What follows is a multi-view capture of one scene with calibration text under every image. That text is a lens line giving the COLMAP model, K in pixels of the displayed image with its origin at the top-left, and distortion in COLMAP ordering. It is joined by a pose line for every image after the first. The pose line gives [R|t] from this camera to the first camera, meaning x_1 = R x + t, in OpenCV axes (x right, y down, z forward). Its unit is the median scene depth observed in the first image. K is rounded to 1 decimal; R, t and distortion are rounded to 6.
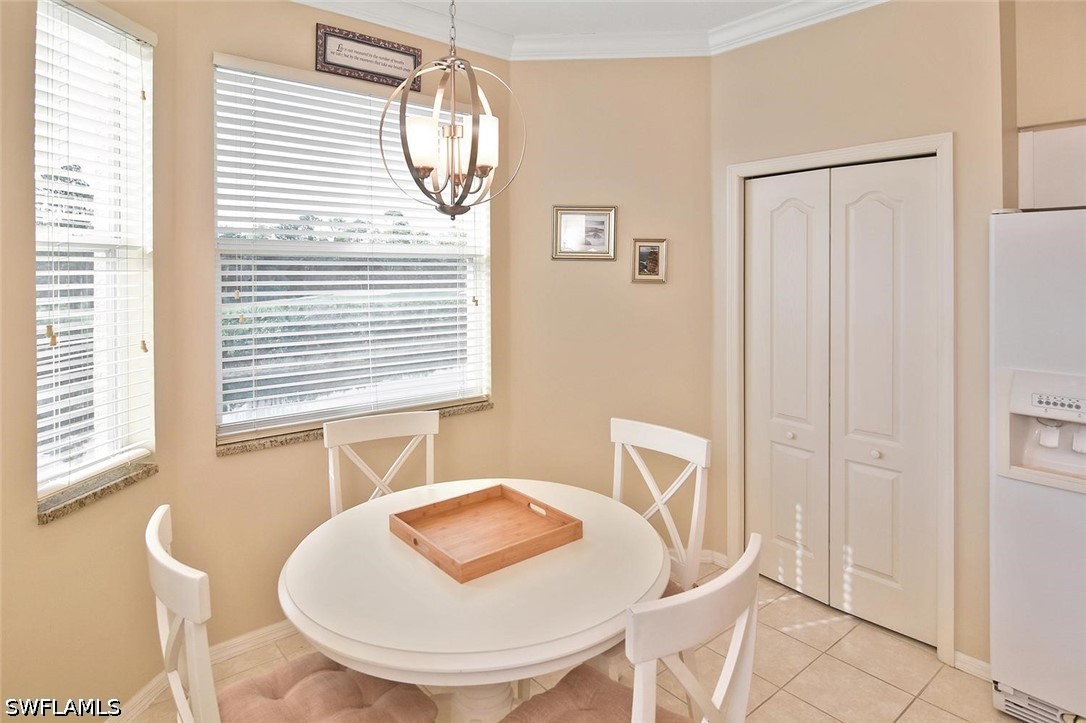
lens RADIAL K [[630.6, 0, 540.6], [0, 630.6, 284.6], [0, 0, 1]] dist [-0.021354, -0.000984]
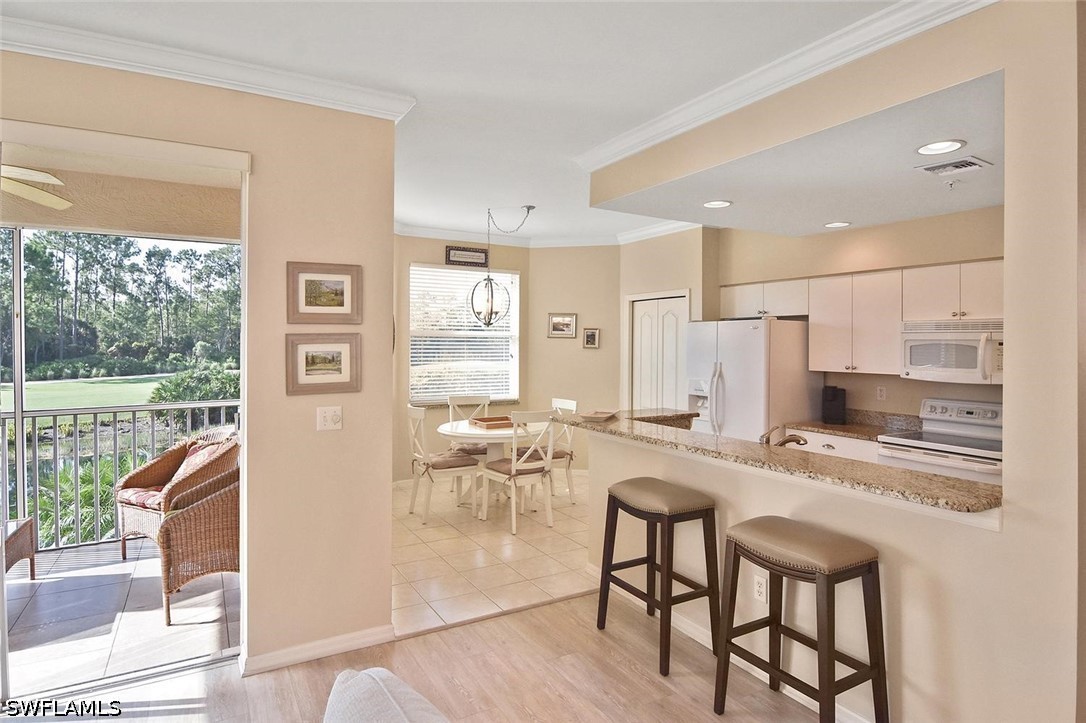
lens RADIAL K [[599.8, 0, 524.0], [0, 599.8, 342.5], [0, 0, 1]] dist [0.000364, -0.001052]
pose [[0.982368, 0.006599, -0.186840, 0.389468], [-0.010692, 0.999724, -0.020904, 0.024842], [0.186651, 0.022533, 0.982168, -1.258855]]
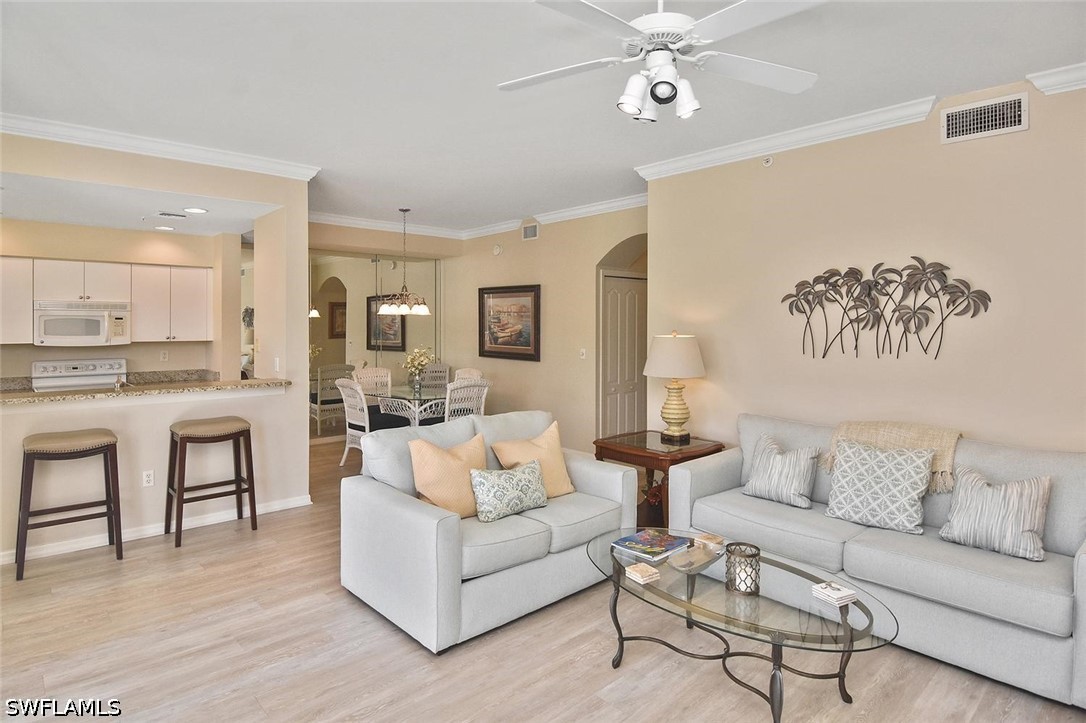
lens RADIAL K [[596.7, 0, 531.9], [0, 596.7, 323.8], [0, 0, 1]] dist [-0.009579, -0.002516]
pose [[-0.047879, -0.004432, 0.998843, -0.951750], [0.028219, 0.999585, 0.005788, 0.036669], [-0.998454, 0.028463, -0.047734, -1.125418]]
